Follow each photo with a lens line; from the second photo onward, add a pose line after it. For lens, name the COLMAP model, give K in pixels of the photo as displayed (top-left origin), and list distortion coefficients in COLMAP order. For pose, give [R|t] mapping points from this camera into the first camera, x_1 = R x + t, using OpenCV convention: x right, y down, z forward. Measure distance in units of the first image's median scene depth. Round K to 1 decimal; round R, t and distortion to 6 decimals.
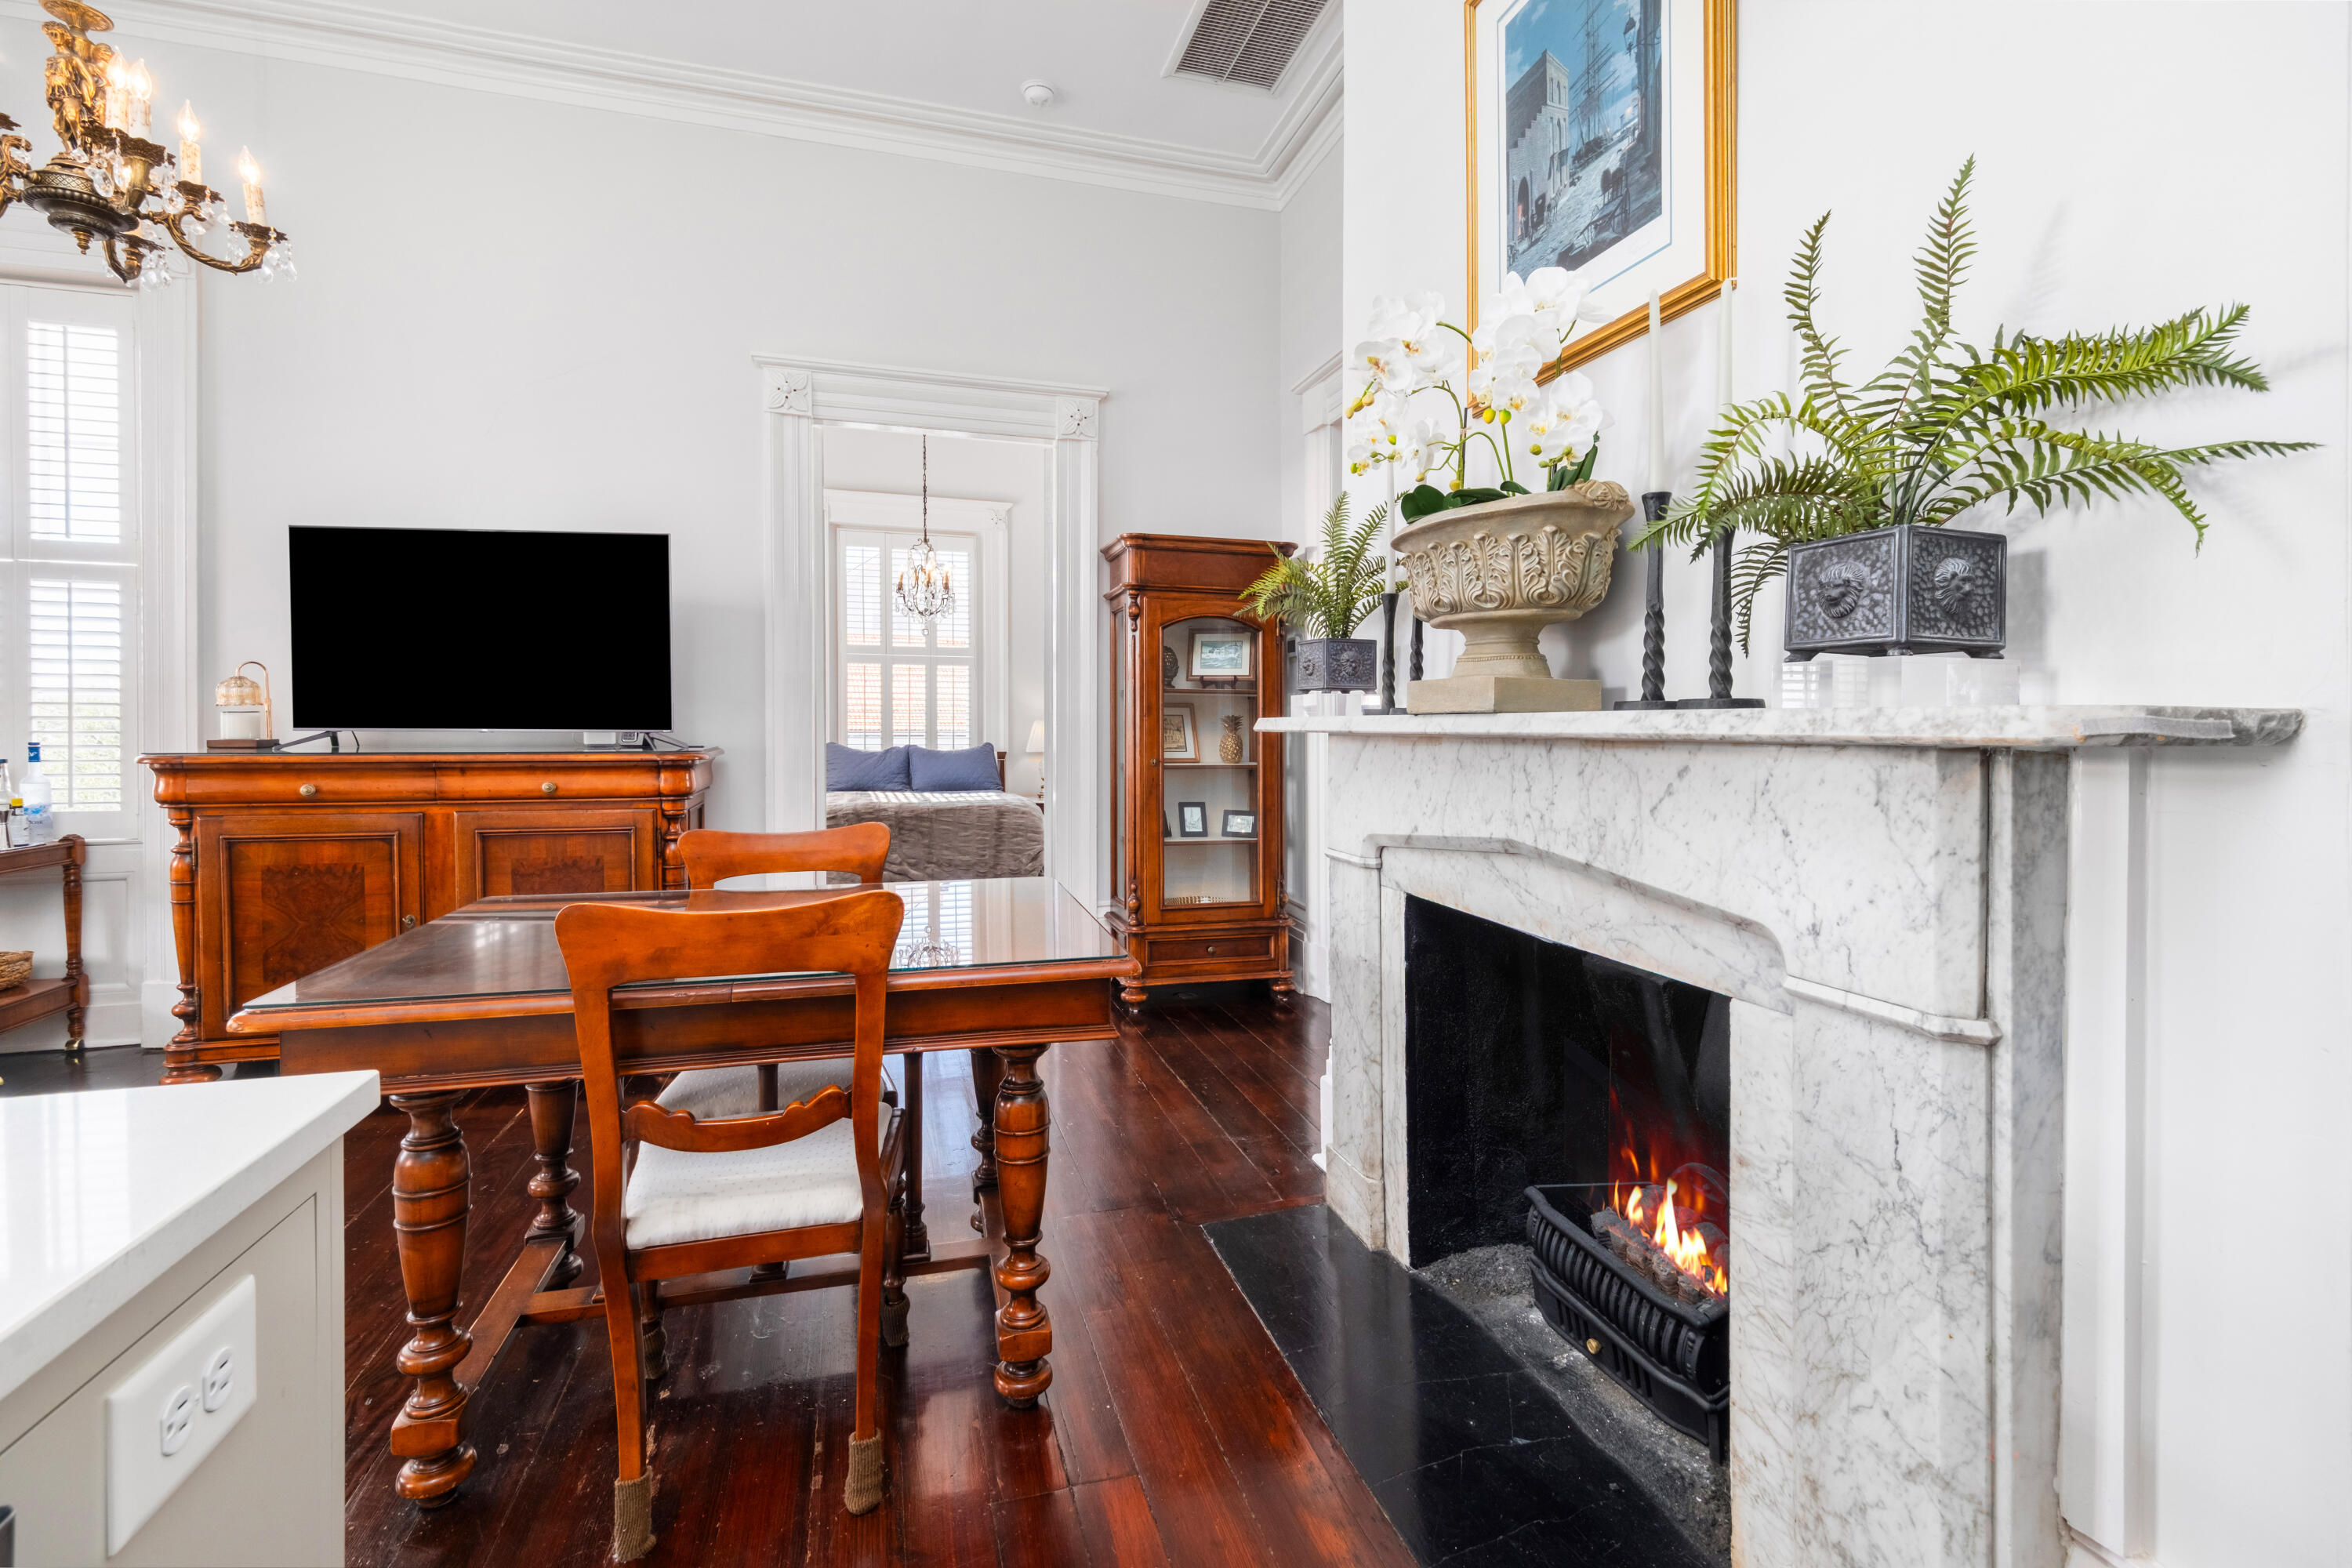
lens RADIAL K [[1053.6, 0, 1175.5], [0, 1053.6, 733.4], [0, 0, 1]] dist [0.010315, 0.000003]
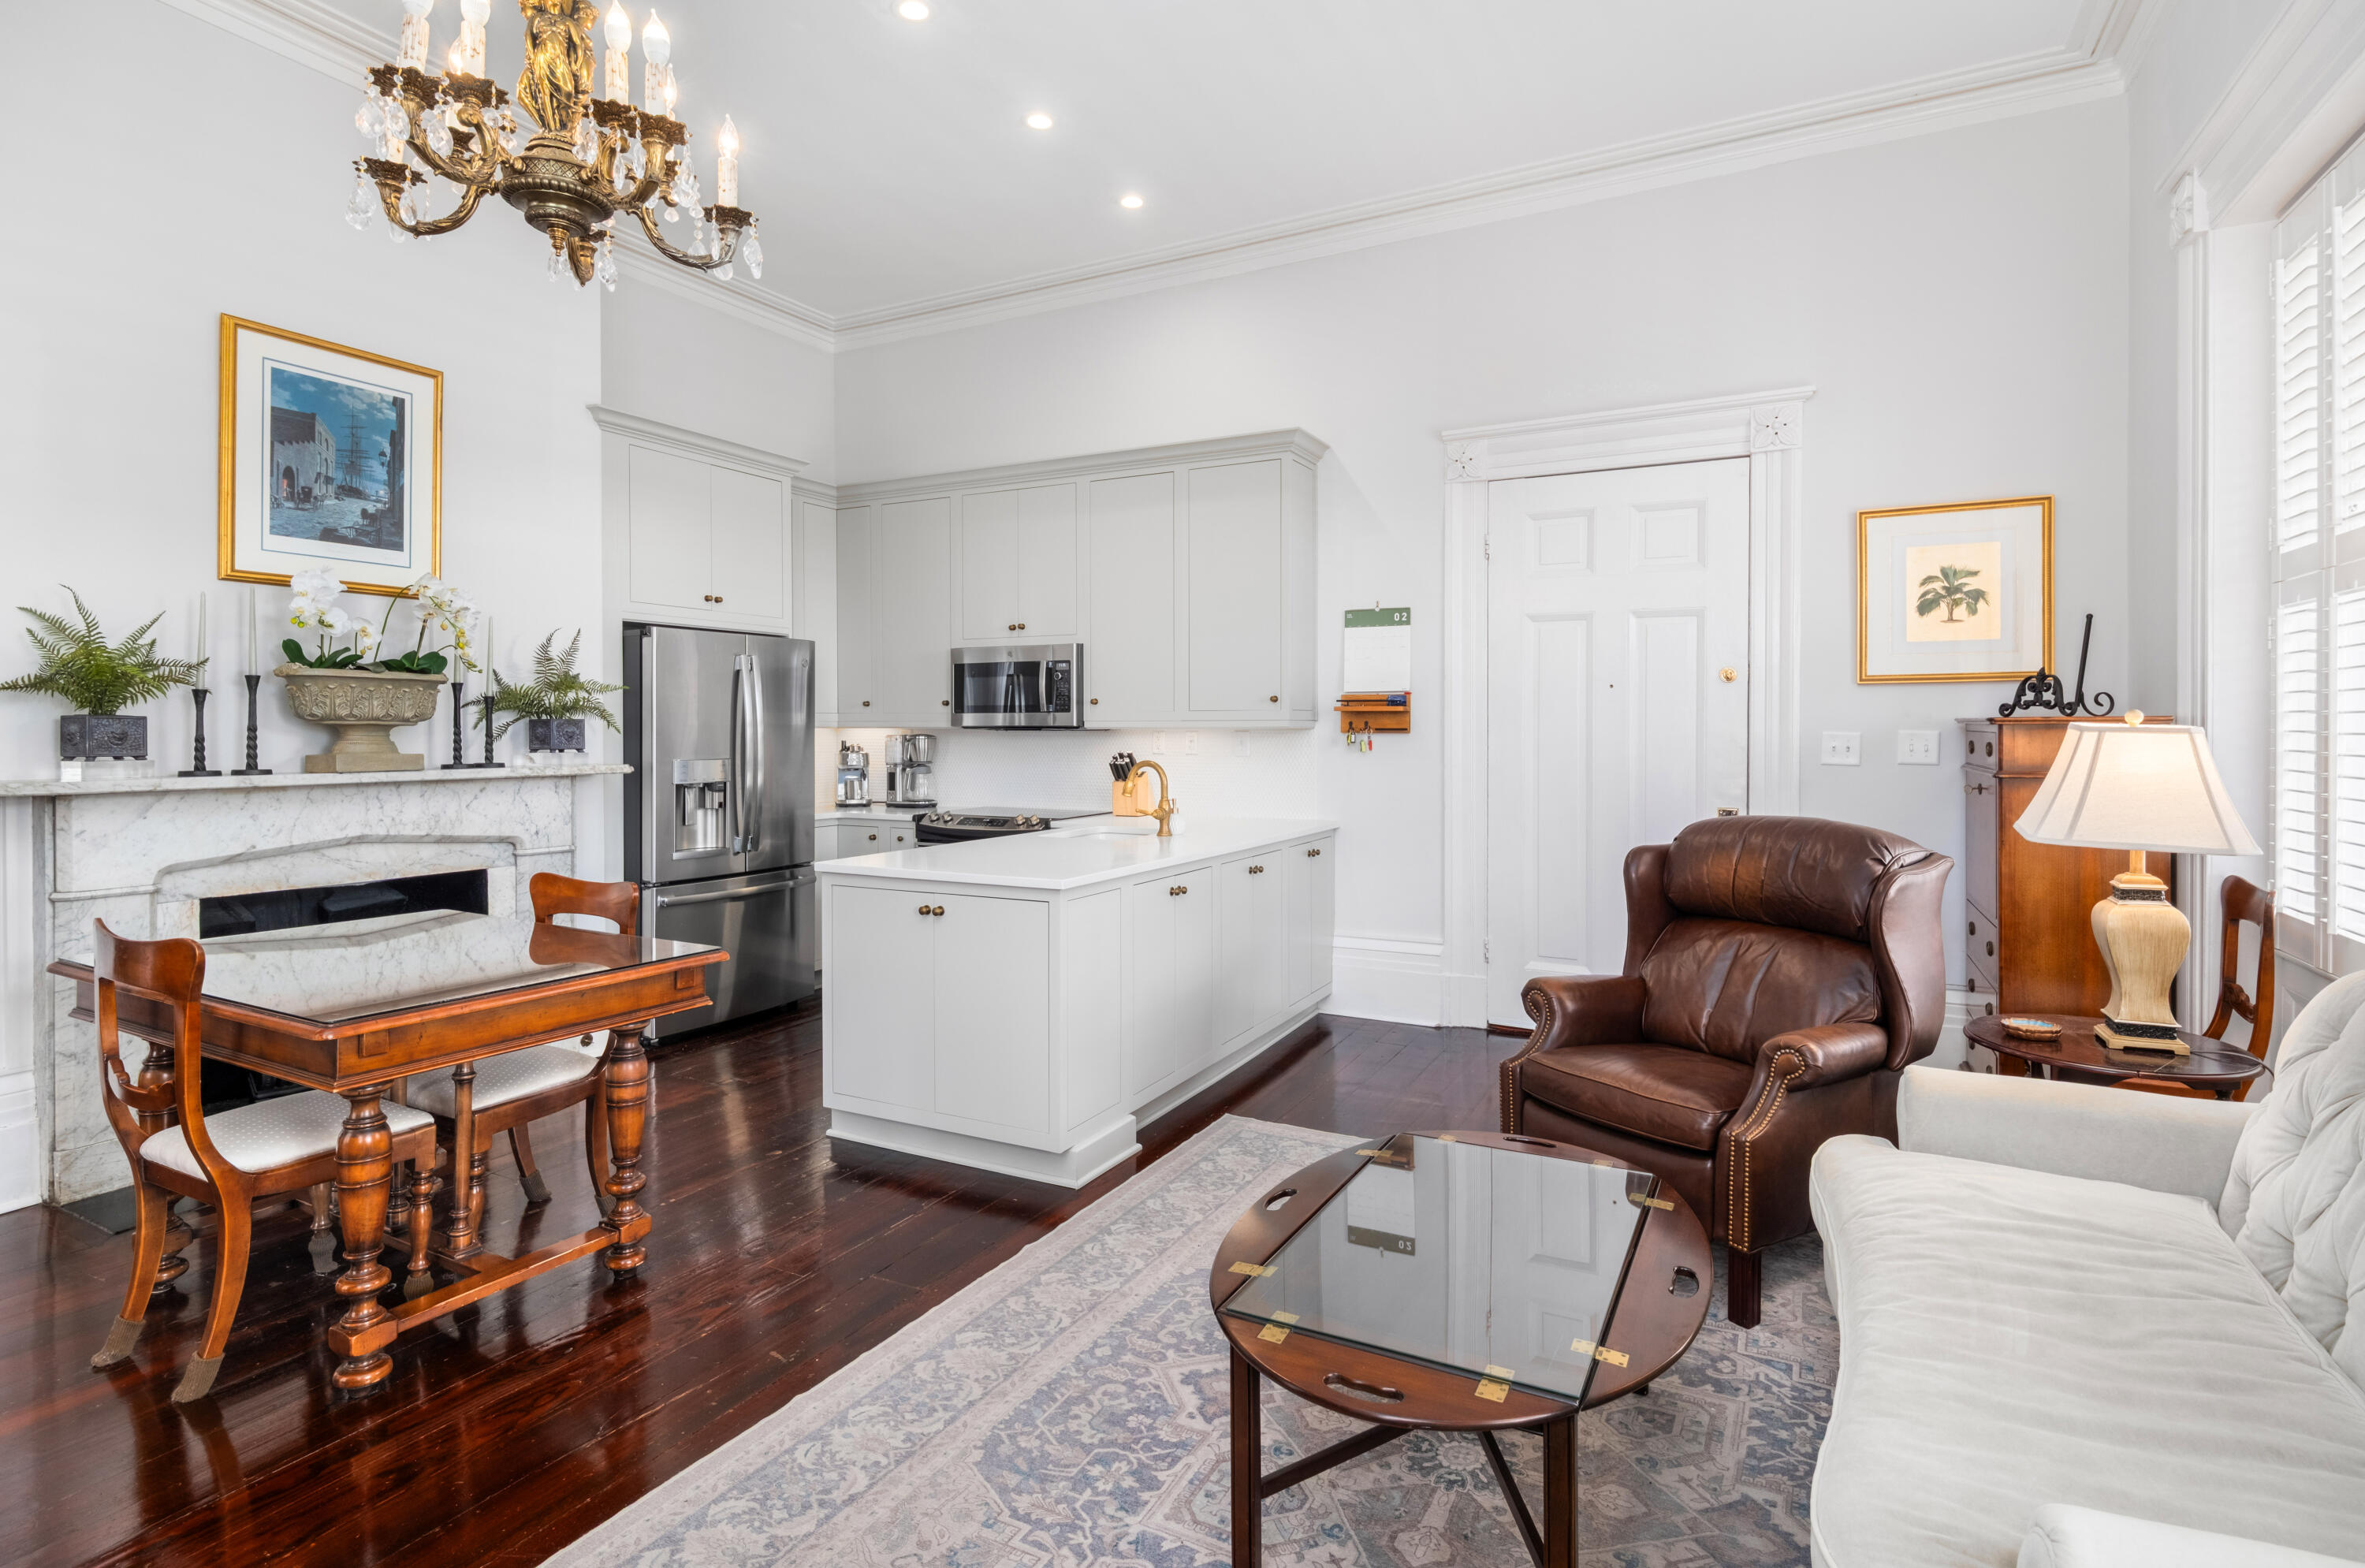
lens RADIAL K [[1183.5, 0, 1183.9], [0, 1183.5, 736.7], [0, 0, 1]] dist [0.005028, 0.000128]
pose [[-0.718302, -0.001293, 0.695731, -2.427956], [0.009885, 0.999878, 0.012064, -0.098234], [-0.695661, 0.015543, -0.718202, 1.597192]]
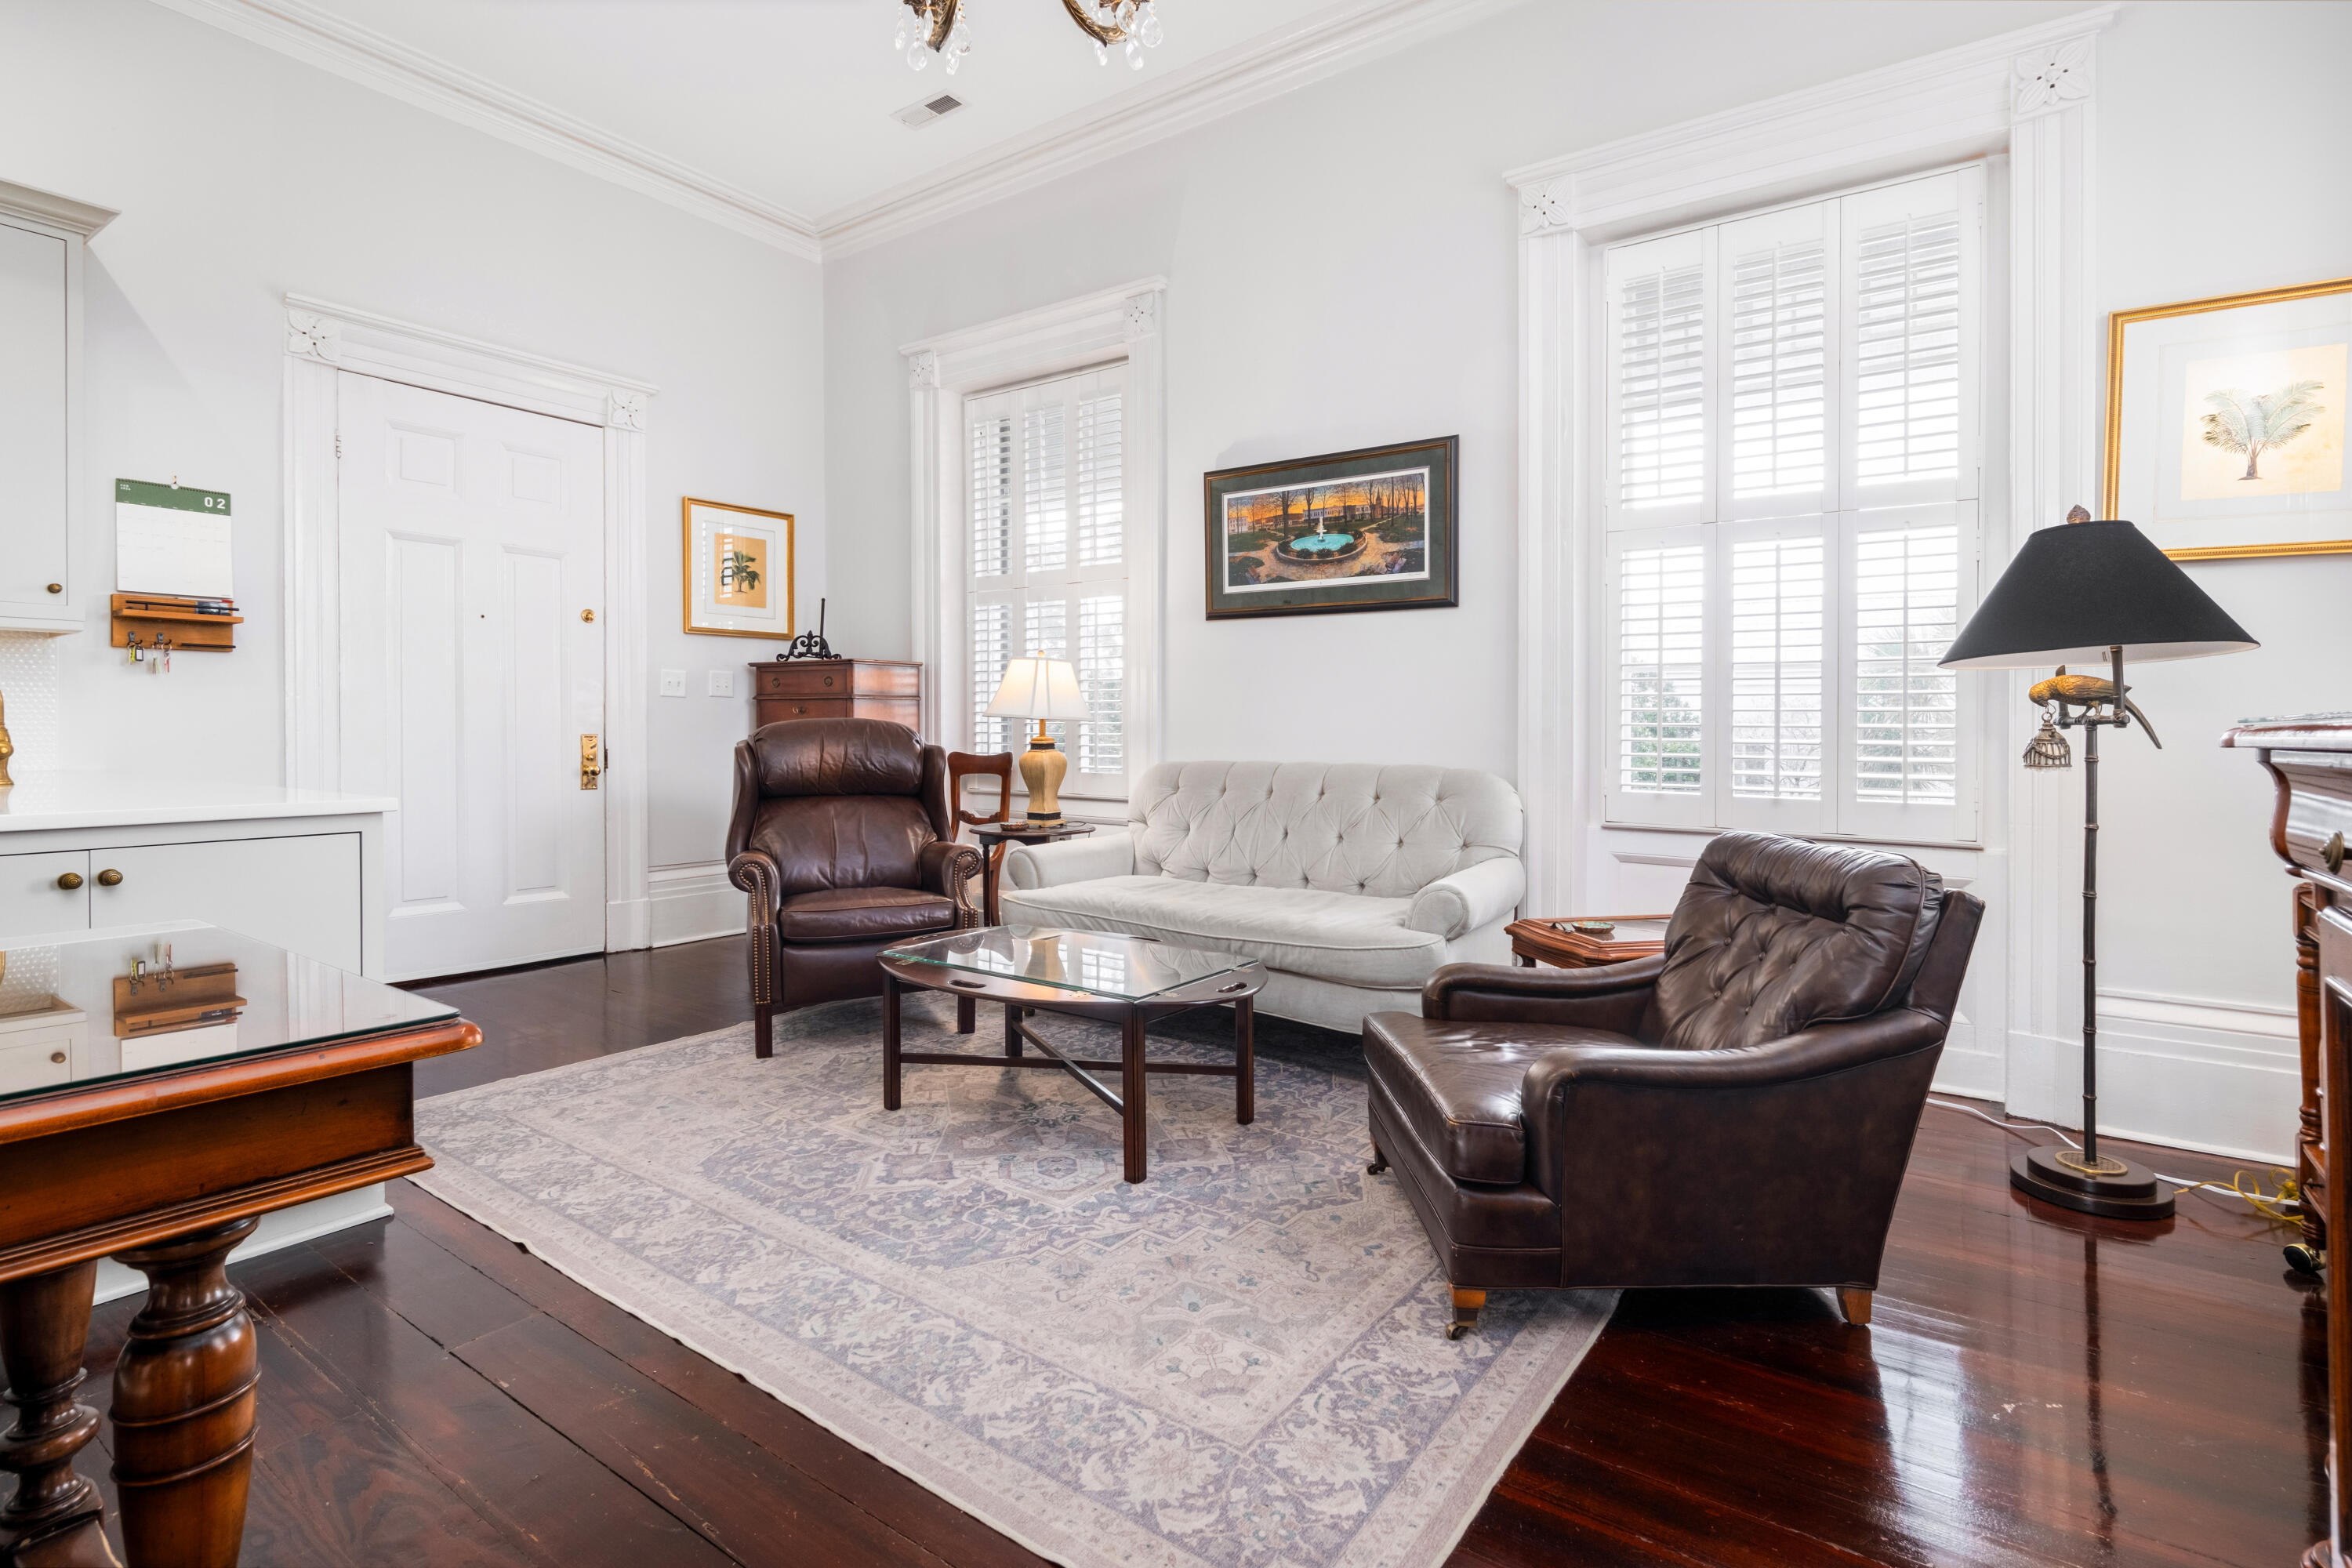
lens RADIAL K [[1113.7, 0, 1201.7], [0, 1113.7, 728.4], [0, 0, 1]] dist [0.005858, -0.008738]
pose [[-0.778098, 0.003020, -0.628135, -0.805775], [-0.006726, 0.999891, 0.013139, 0.051471], [0.628106, 0.014448, -0.777993, 2.029115]]
